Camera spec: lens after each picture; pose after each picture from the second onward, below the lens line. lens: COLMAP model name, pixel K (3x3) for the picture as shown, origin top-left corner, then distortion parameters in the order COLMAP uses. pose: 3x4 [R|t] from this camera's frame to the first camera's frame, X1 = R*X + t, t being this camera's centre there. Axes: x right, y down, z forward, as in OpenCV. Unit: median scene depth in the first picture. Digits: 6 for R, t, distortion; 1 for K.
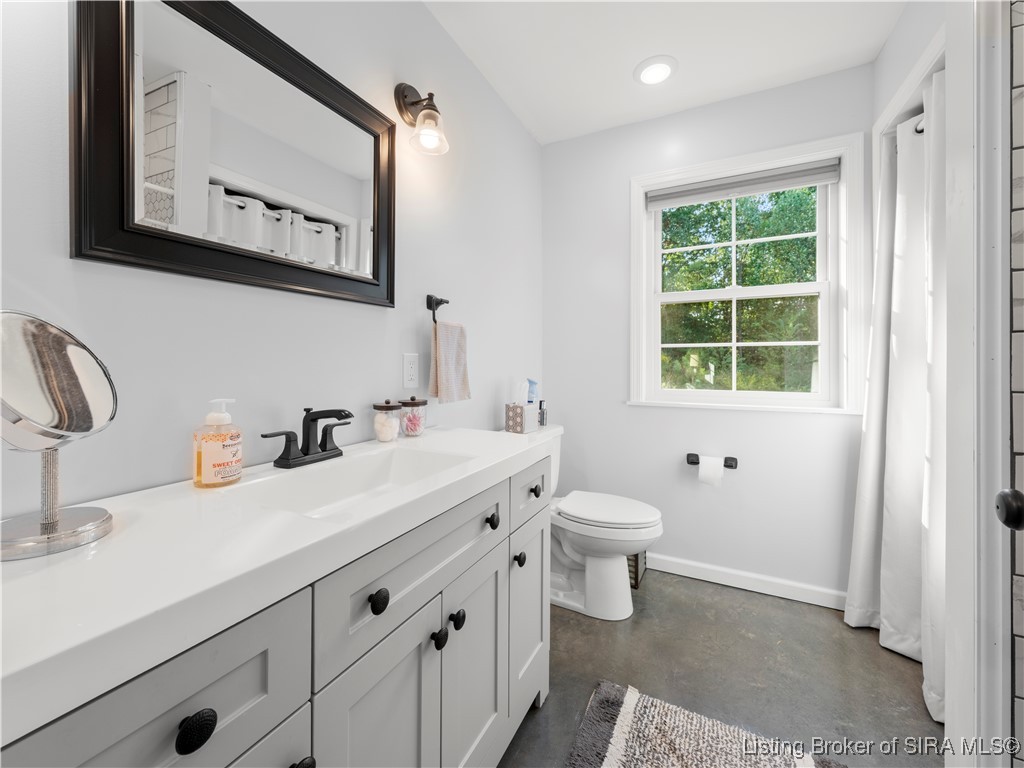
lens RADIAL K [[413.0, 0, 512.9], [0, 413.0, 358.9], [0, 0, 1]] dist [0.000274, -0.000046]
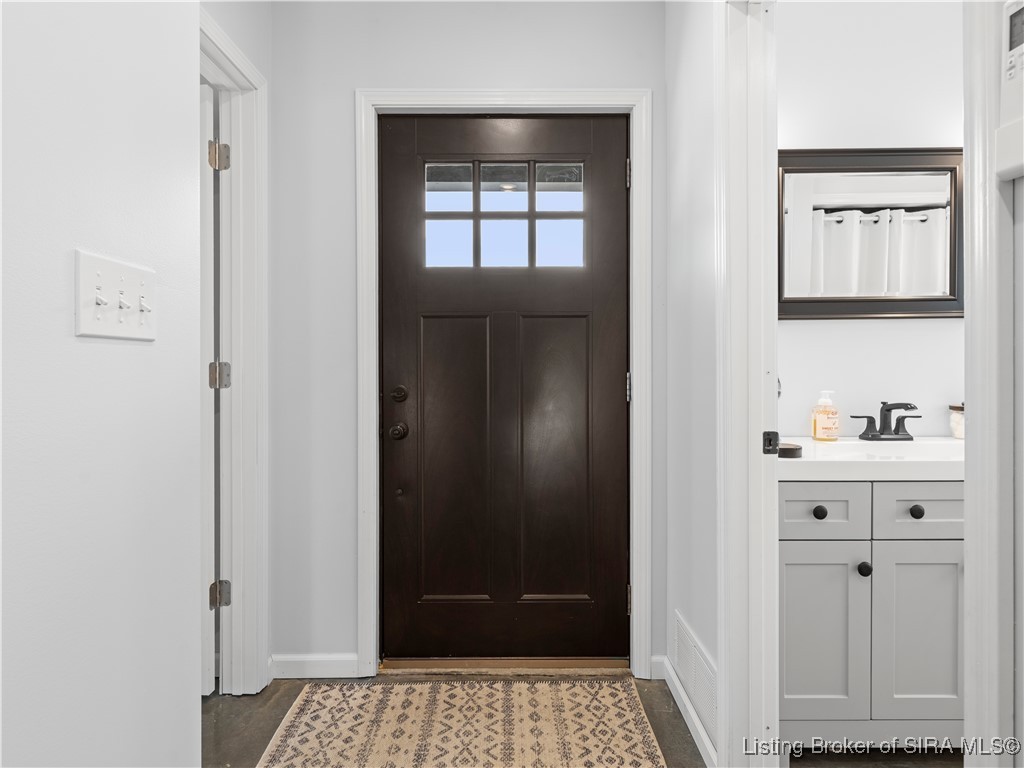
lens RADIAL K [[570.8, 0, 513.6], [0, 570.8, 378.7], [0, 0, 1]] dist [-0.001524, 0.000831]
pose [[0.452105, 0.015052, -0.891838, 0.671621], [0.010795, 0.999692, 0.022345, -0.014566], [0.891899, -0.019730, 0.451803, -1.008700]]
